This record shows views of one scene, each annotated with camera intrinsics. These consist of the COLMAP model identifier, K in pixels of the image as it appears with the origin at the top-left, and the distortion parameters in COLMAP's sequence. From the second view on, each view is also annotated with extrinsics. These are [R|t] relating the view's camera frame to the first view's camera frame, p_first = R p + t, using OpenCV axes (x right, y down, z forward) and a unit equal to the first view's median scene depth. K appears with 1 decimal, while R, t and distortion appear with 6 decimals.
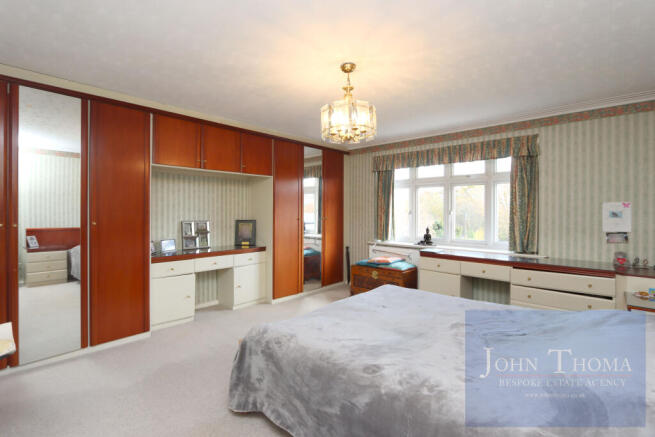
lens RADIAL K [[303.3, 0, 323.7], [0, 303.3, 215.0], [0, 0, 1]] dist [-0.003195, 0.000664]
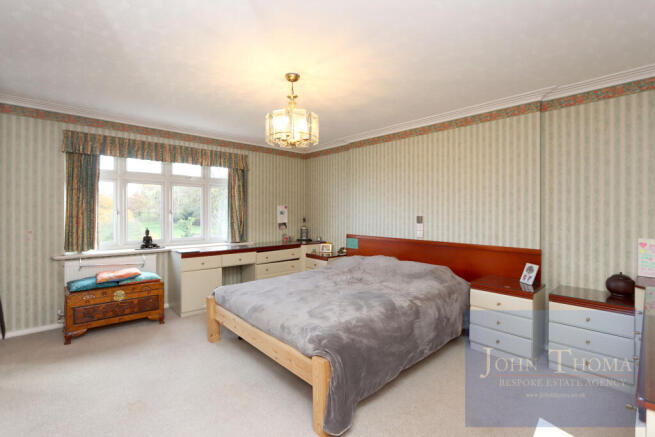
lens RADIAL K [[303.3, 0, 323.7], [0, 303.3, 214.5], [0, 0, 1]] dist [-0.003195, 0.000664]
pose [[0.091350, -0.006285, 0.995799, -0.548825], [0.013832, 0.999892, 0.005042, 0.001911], [-0.995723, 0.013313, 0.091427, 0.446416]]
